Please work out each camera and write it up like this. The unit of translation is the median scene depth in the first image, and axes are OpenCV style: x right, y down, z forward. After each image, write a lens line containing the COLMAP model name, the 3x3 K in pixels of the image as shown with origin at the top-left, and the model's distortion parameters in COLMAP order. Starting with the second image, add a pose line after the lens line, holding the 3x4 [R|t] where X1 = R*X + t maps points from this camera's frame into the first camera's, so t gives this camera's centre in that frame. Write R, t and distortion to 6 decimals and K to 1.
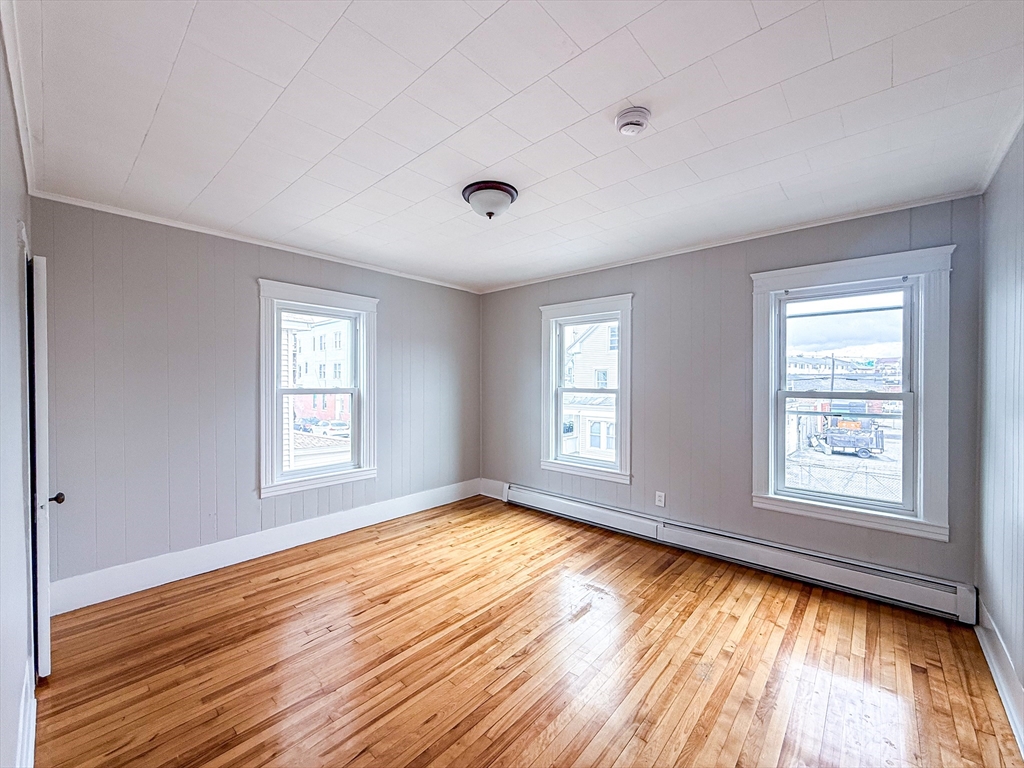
lens RADIAL K [[419.9, 0, 514.4], [0, 419.9, 381.5], [0, 0, 1]] dist [0.000190, 0.000128]
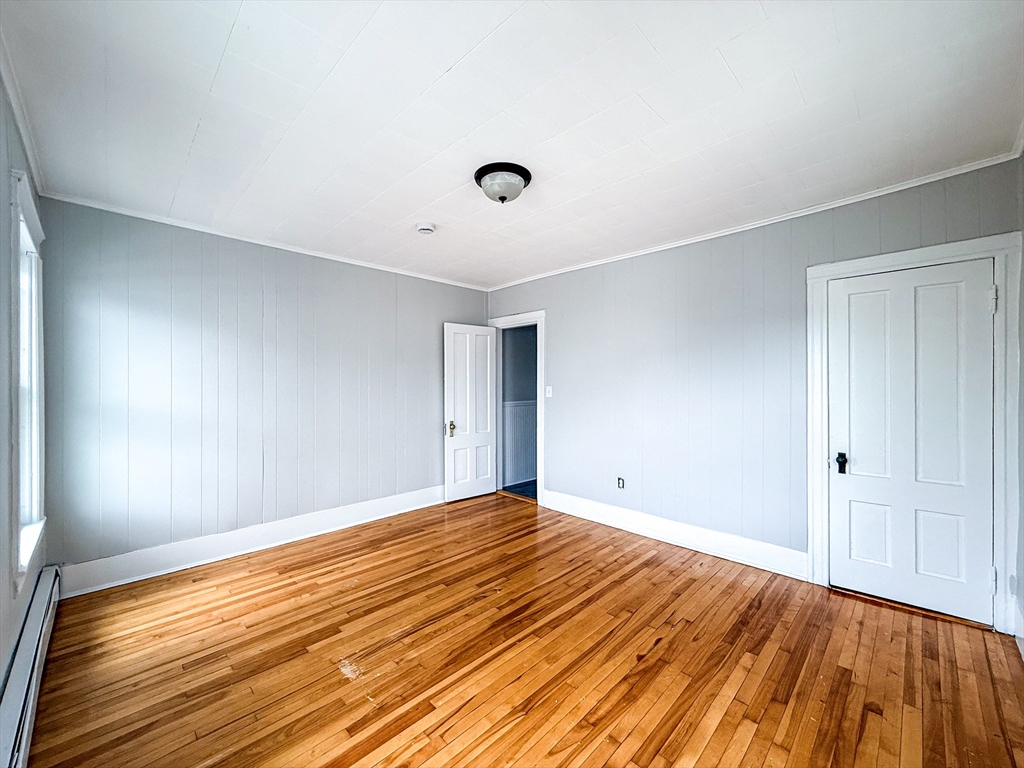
lens RADIAL K [[419.9, 0, 512.1], [0, 419.9, 385.2], [0, 0, 1]] dist [0.000190, 0.000128]
pose [[-0.998413, -0.005033, 0.056088, -0.122913], [-0.004637, 0.999963, 0.007191, 0.031471], [-0.056122, 0.006920, -0.998400, 1.898605]]
